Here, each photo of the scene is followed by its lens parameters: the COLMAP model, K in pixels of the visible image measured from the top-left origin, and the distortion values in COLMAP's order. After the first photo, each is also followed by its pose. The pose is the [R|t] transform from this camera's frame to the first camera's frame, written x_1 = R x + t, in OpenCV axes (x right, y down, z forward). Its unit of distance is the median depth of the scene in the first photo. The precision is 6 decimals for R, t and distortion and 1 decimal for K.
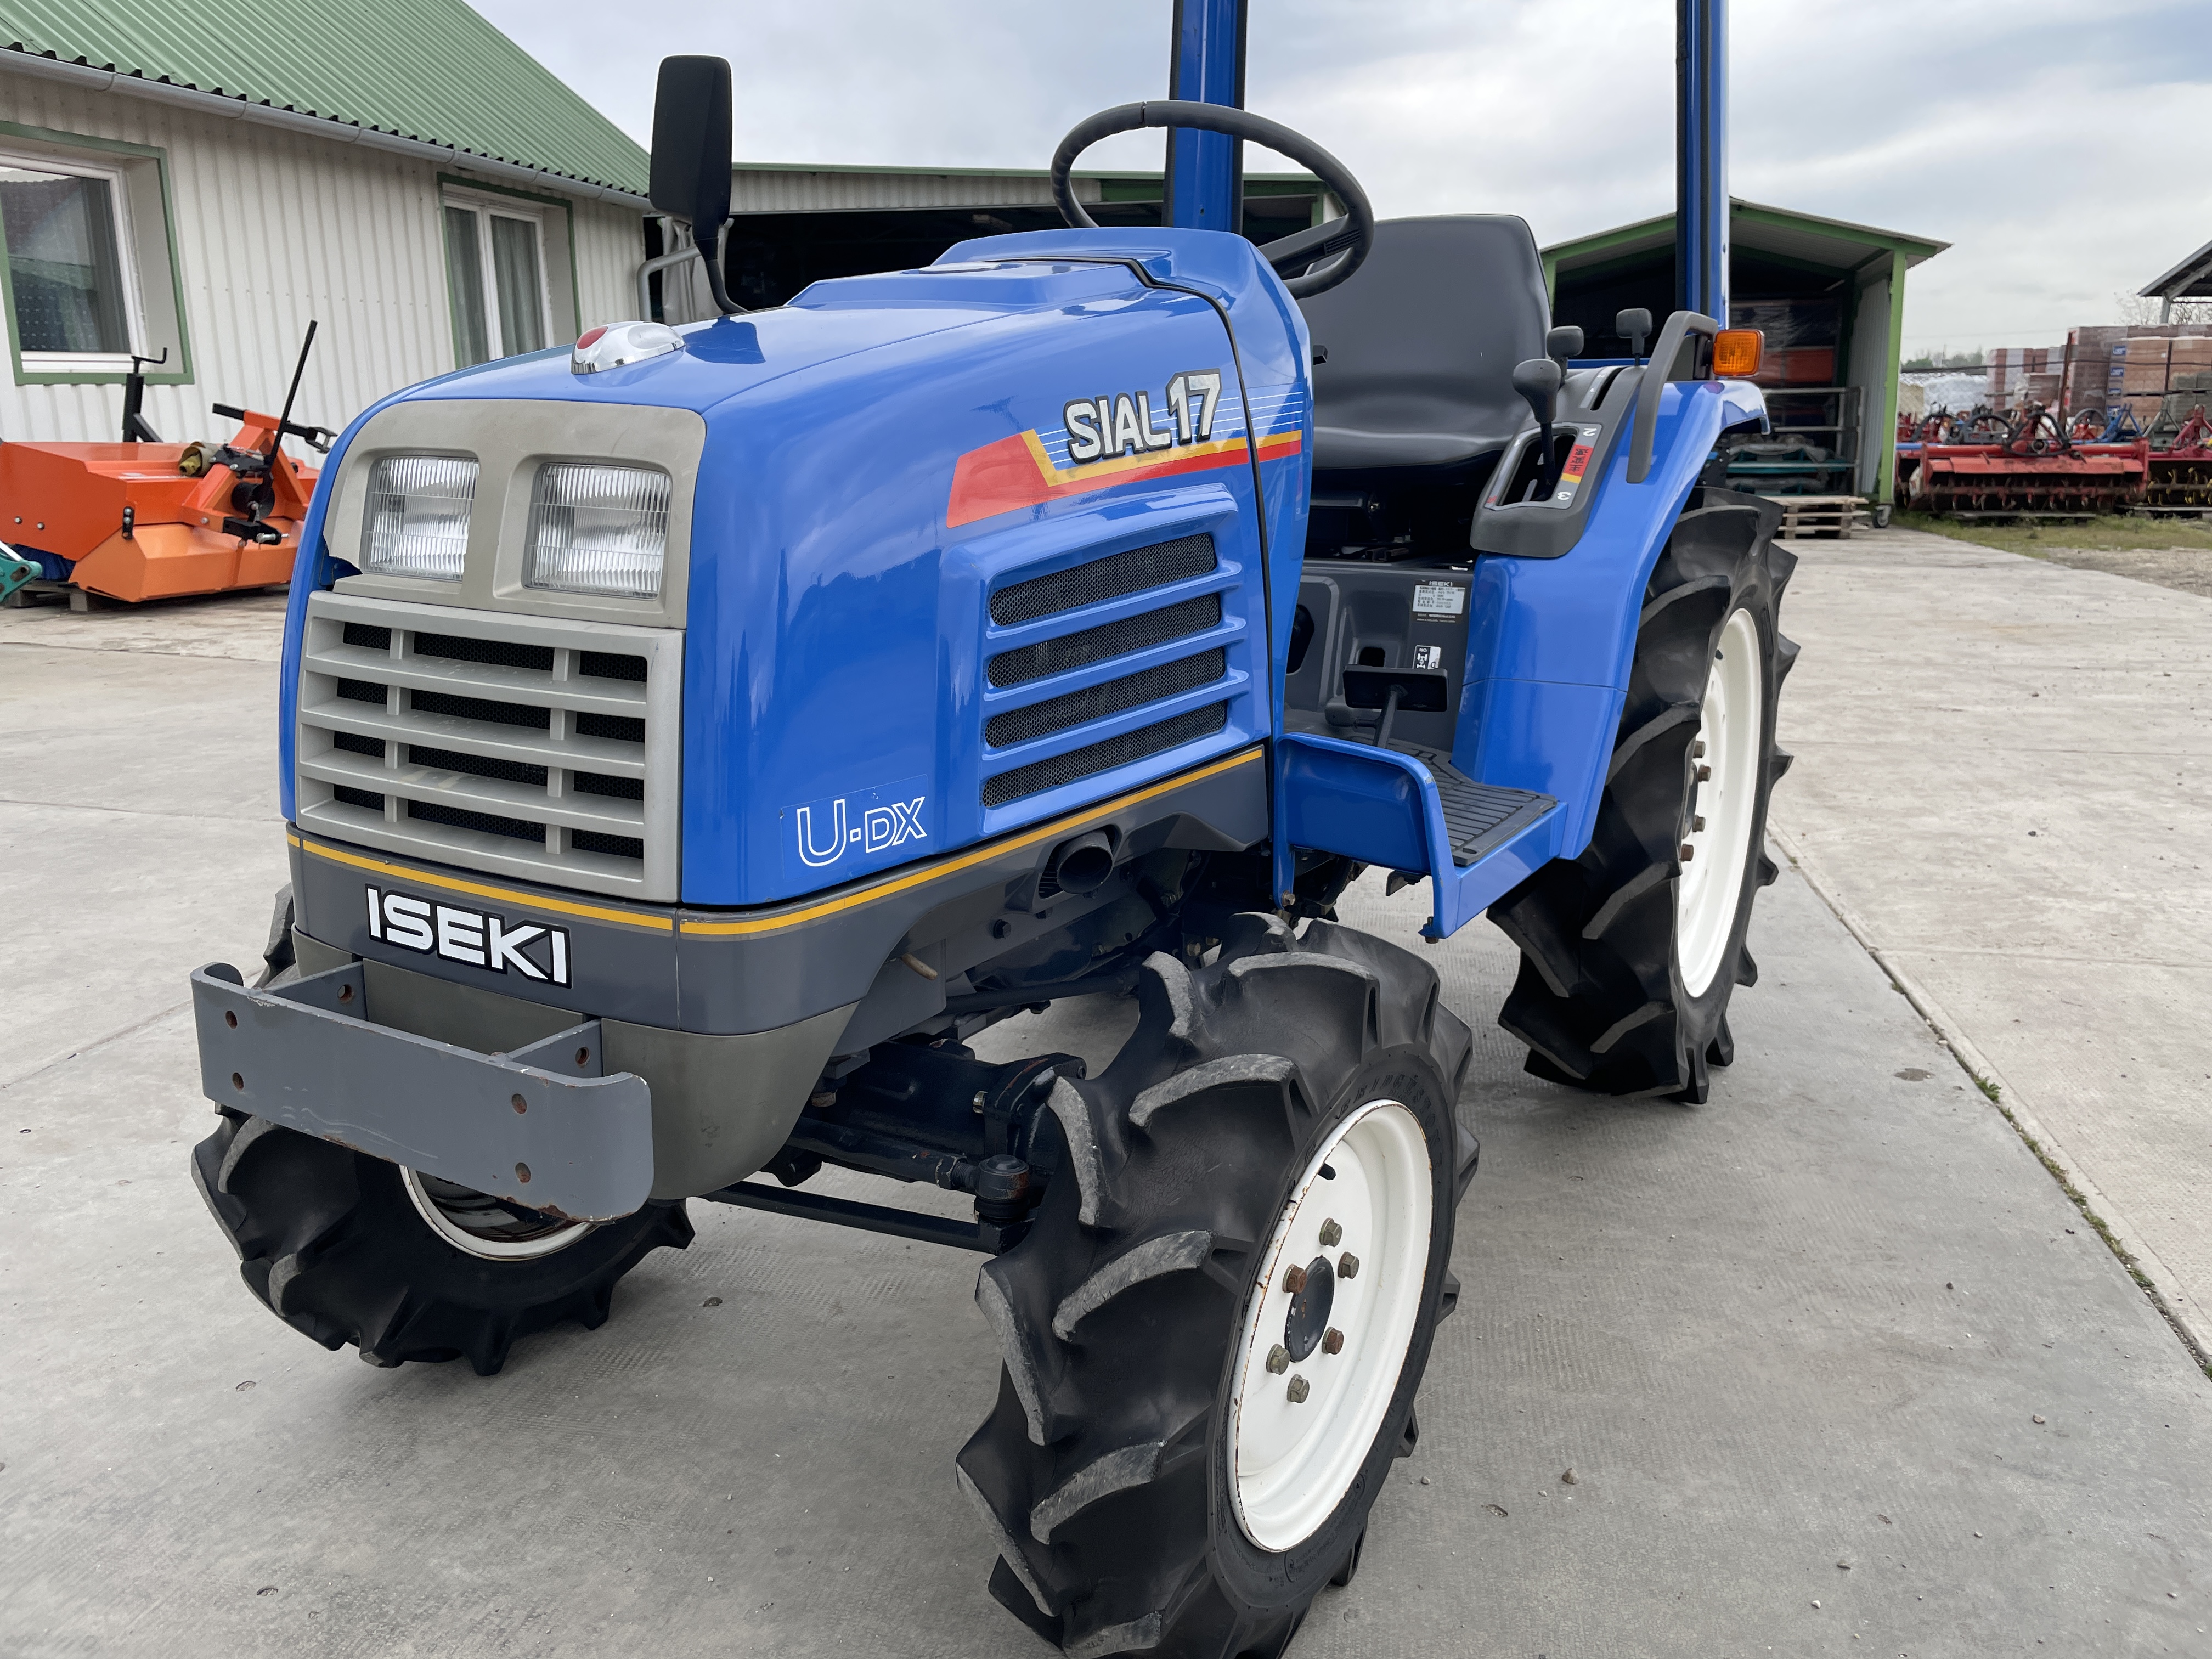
lens RADIAL K [[1676.4, 0, 1102.6], [0, 1676.4, 807.3], [0, 0, 1]] dist [0.085075, -0.119264]
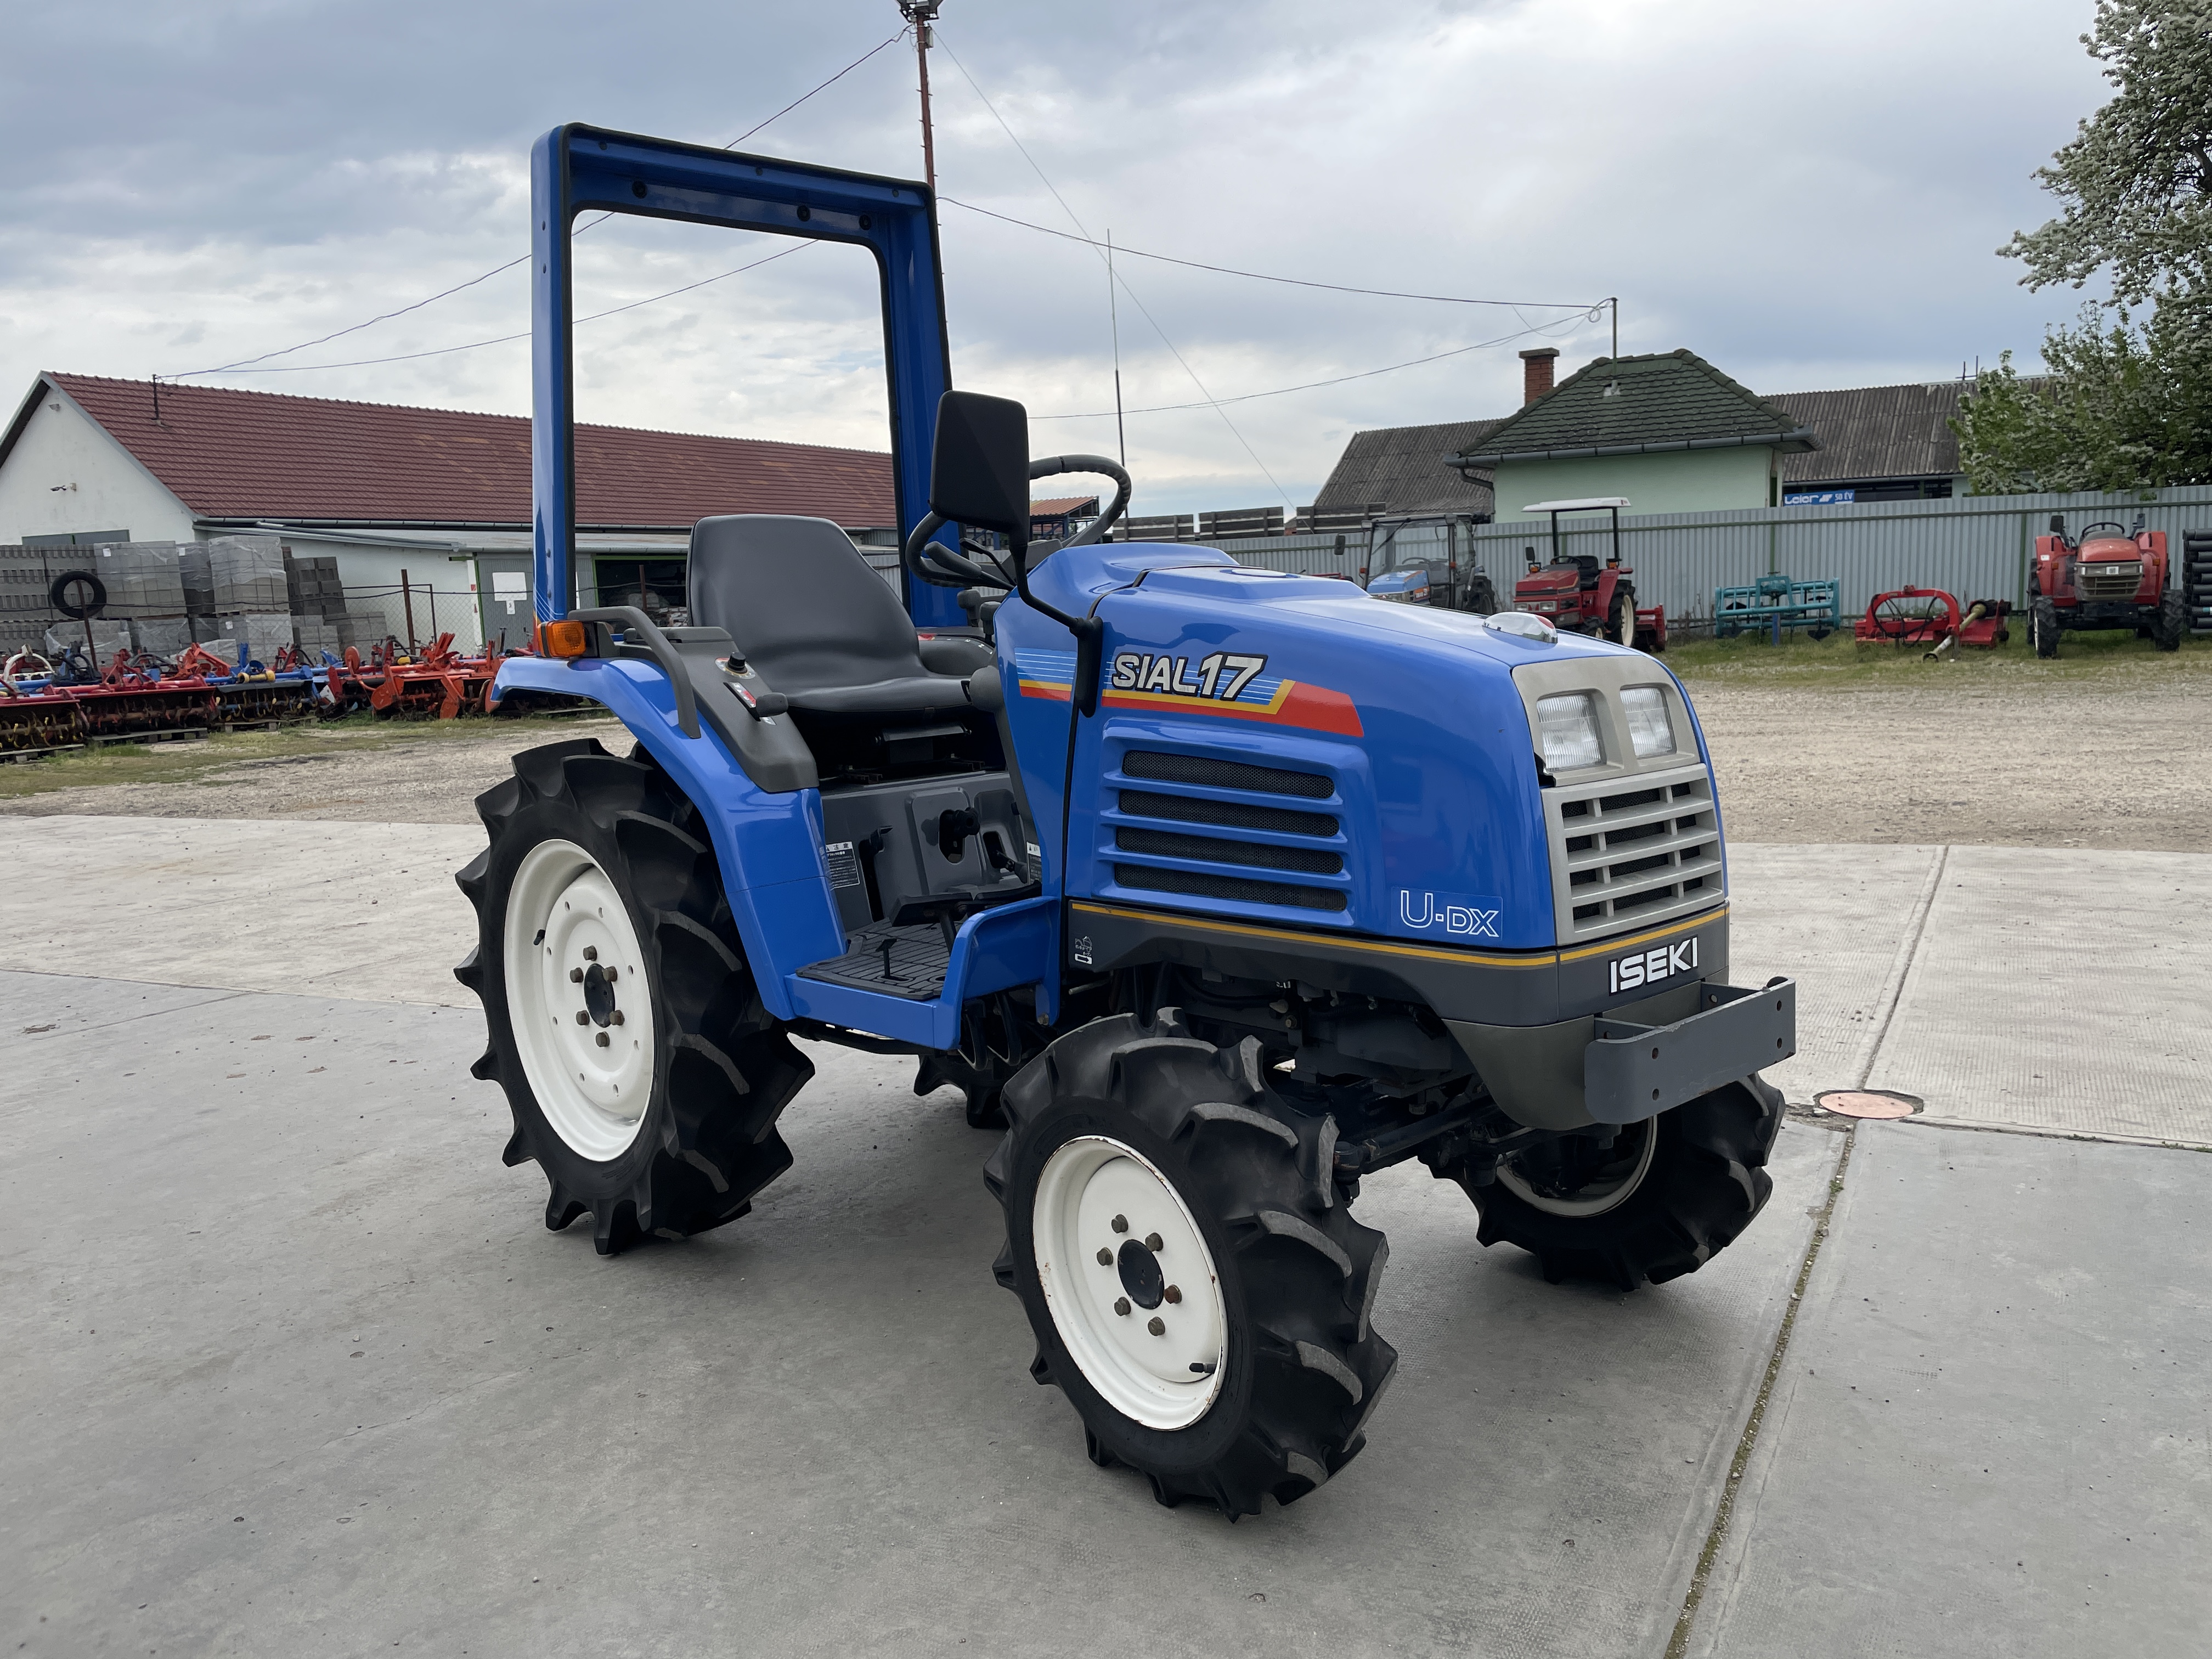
lens RADIAL K [[1674.6, 0, 1130.6], [0, 1674.6, 821.1], [0, 0, 1]] dist [0.087457, -0.122849]
pose [[0.283383, -0.133911, 0.949611, -2.058621], [0.258247, 0.964281, 0.058913, -0.292000], [-0.923581, 0.228539, 0.307843, 0.901881]]
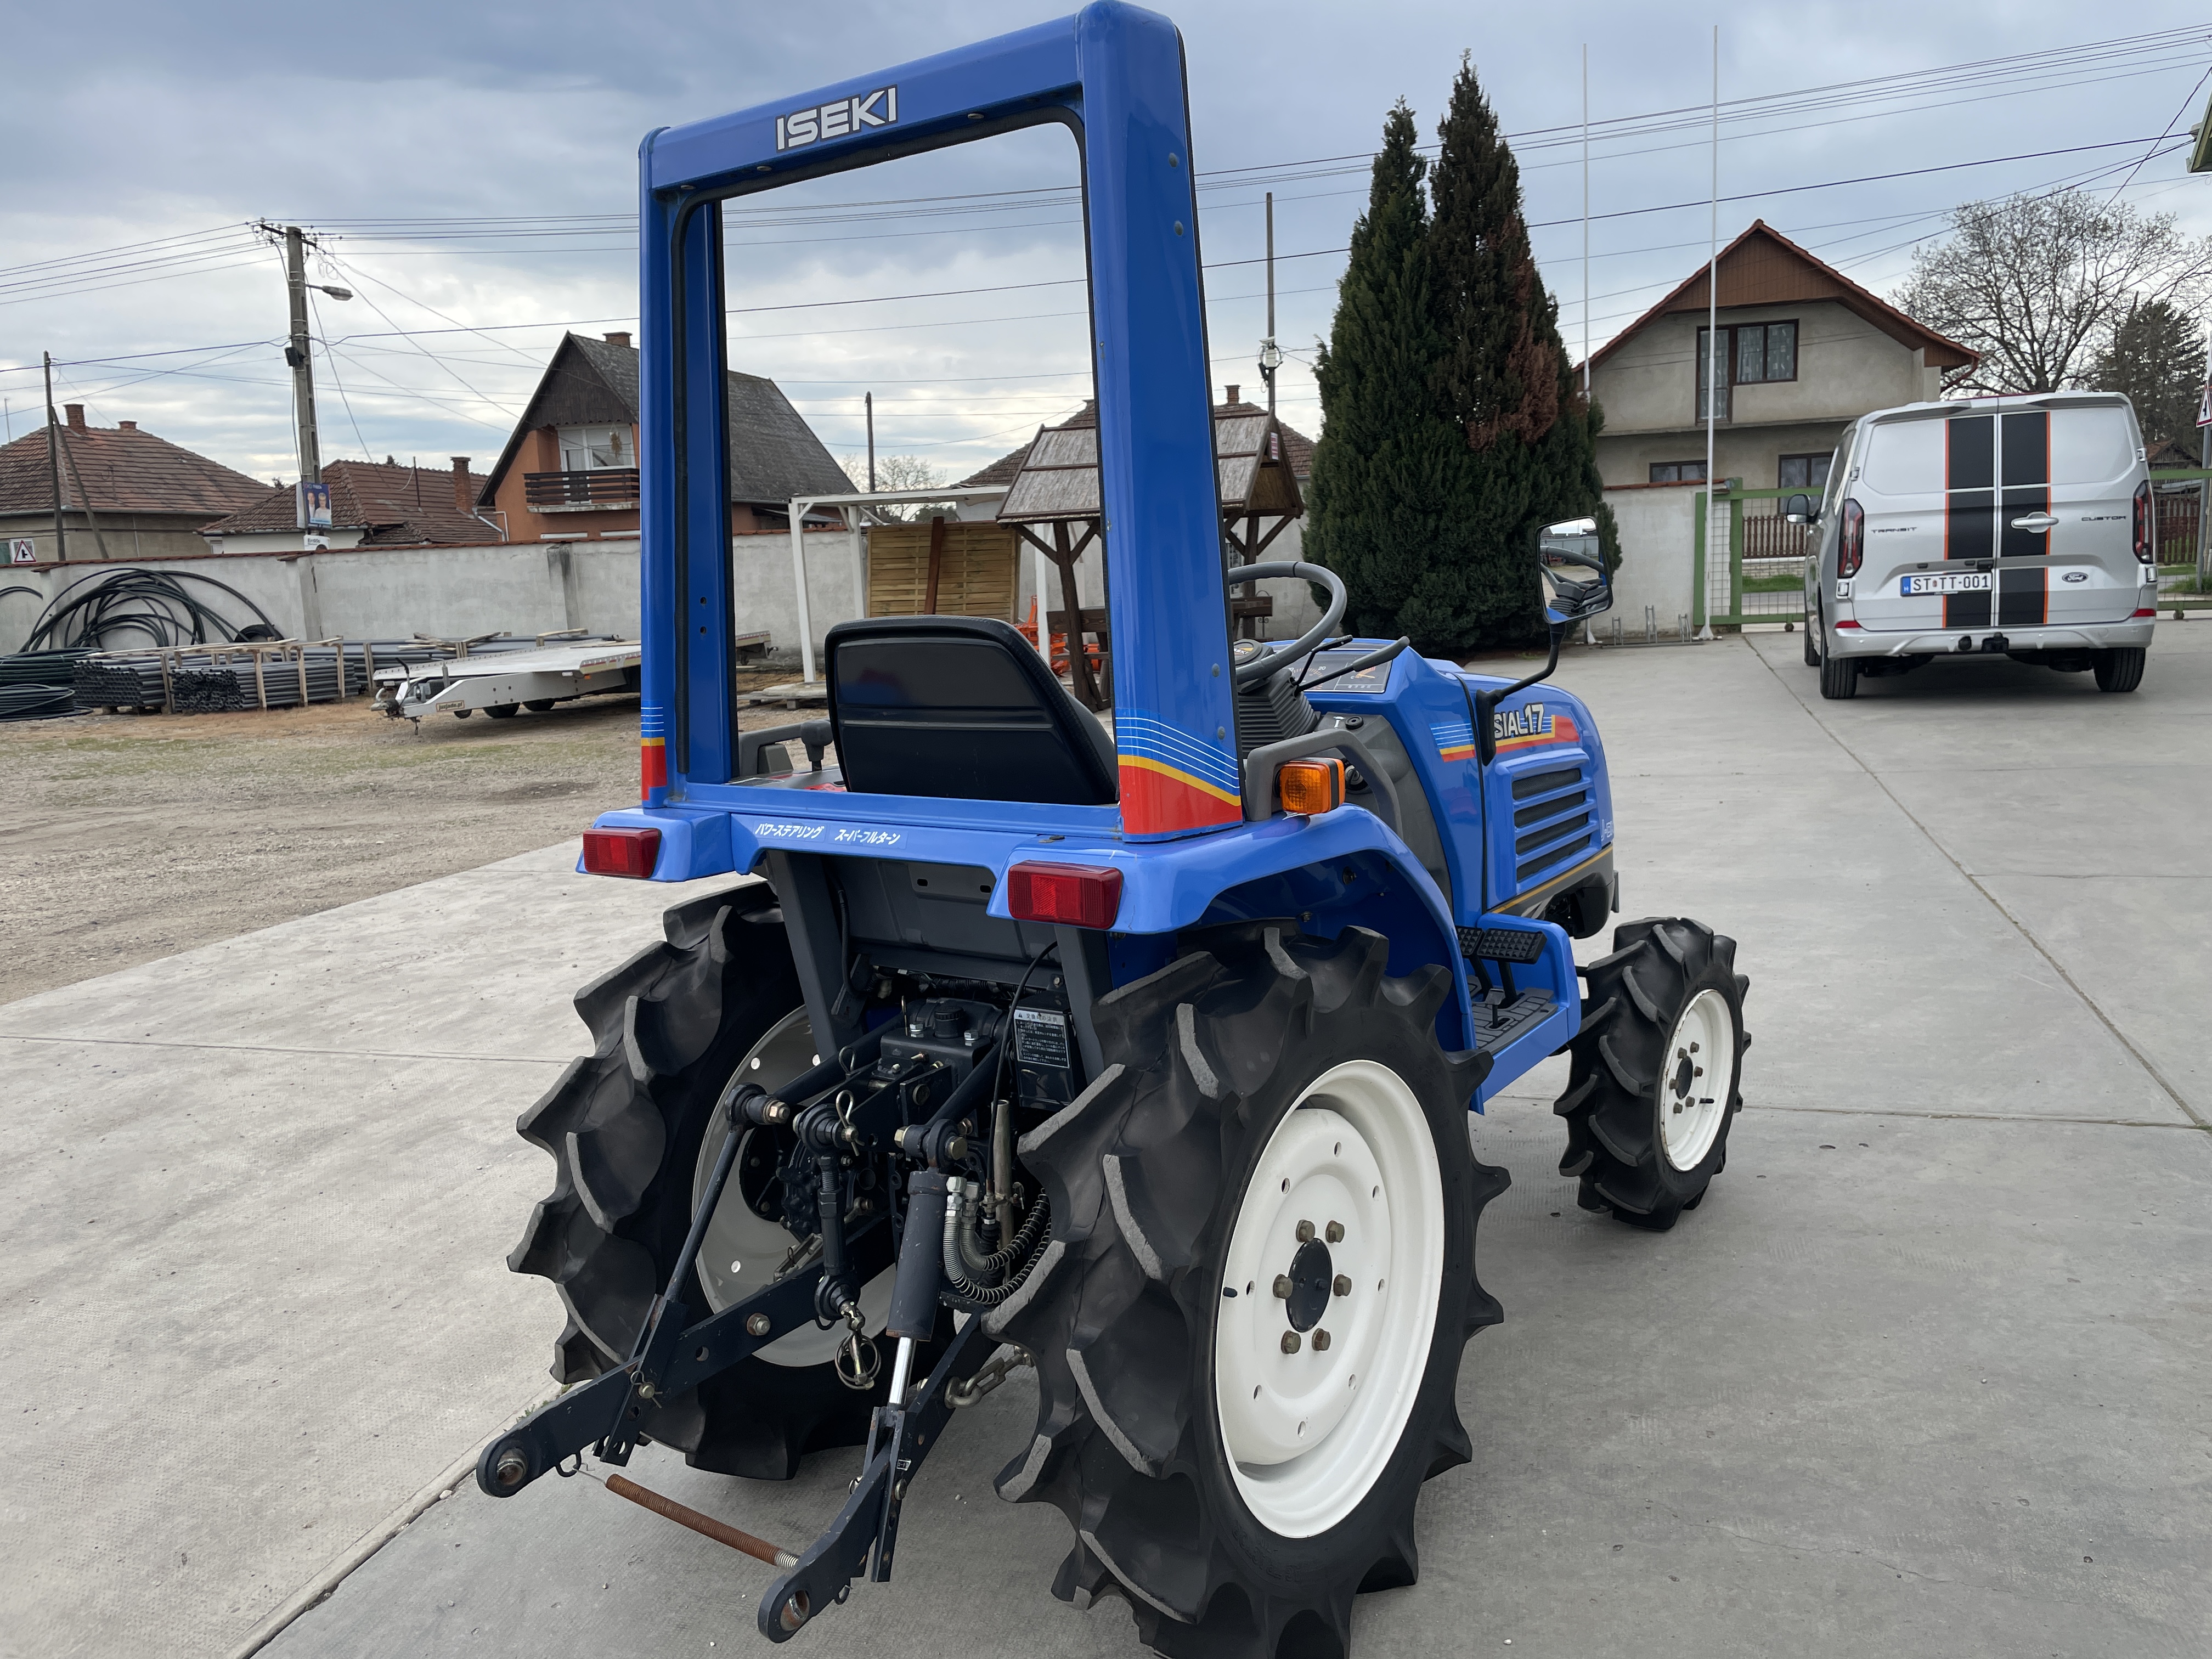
lens RADIAL K [[1674.6, 0, 1130.6], [0, 1674.6, 821.1], [0, 0, 1]] dist [0.087457, -0.122849]
pose [[-0.993159, 0.041246, 0.109238, 0.002764], [0.079879, 0.922364, 0.377972, -1.209458], [-0.085168, 0.384113, -0.919350, 3.859400]]
